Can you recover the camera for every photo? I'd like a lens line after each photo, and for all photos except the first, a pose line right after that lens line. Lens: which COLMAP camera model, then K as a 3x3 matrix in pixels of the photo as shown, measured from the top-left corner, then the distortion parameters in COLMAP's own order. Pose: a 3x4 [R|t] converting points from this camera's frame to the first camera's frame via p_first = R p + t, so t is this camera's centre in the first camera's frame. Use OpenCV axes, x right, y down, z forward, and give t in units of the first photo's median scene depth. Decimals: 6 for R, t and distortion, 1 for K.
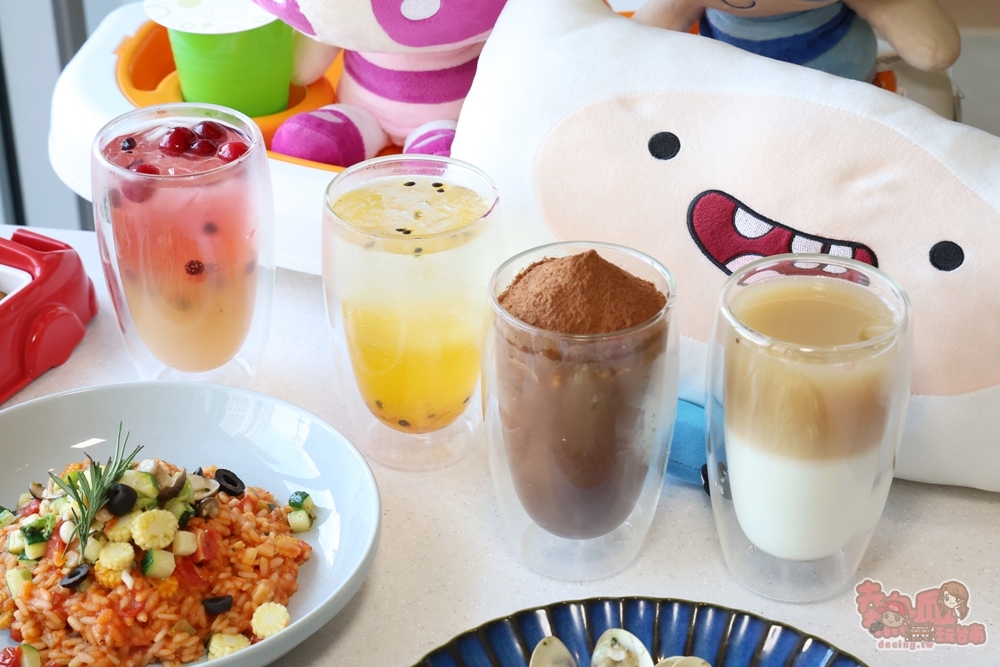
lens RADIAL K [[2295.3, 0, 499.4], [0, 2295.3, 333.0], [0, 0, 1]] dist [0.364181, 0.000000]
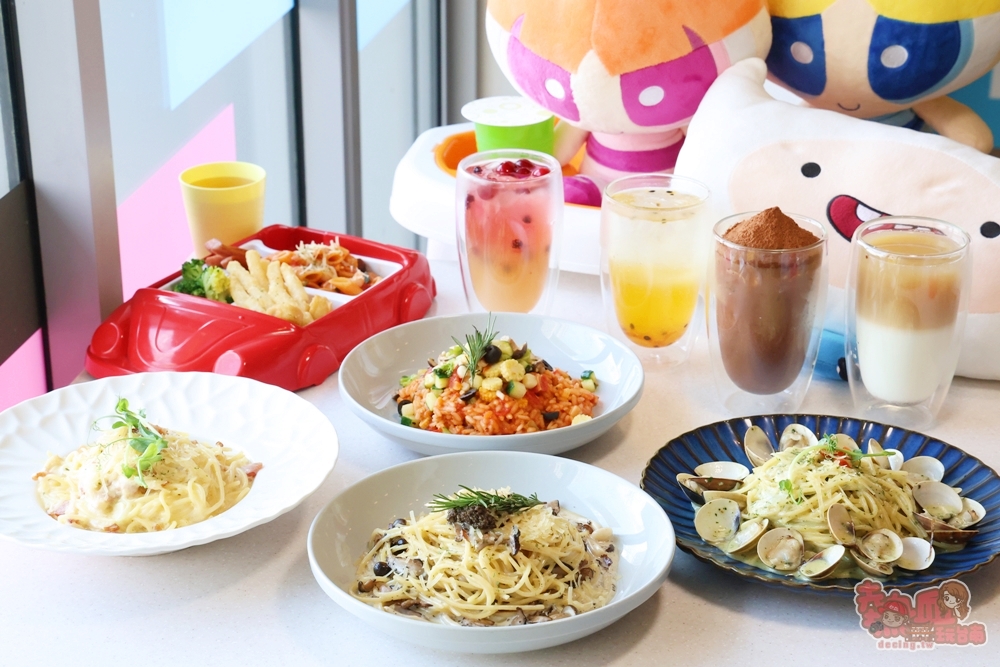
lens RADIAL K [[2179.1, 0, 502.4], [0, 2179.1, 334.1], [0, 0, 1]] dist [0.366959, 0.000000]
pose [[0.999830, 0.011189, -0.014656, -0.131411], [-0.013221, 0.989083, -0.146762, 0.284893], [0.012854, 0.146931, 0.989063, -0.551698]]
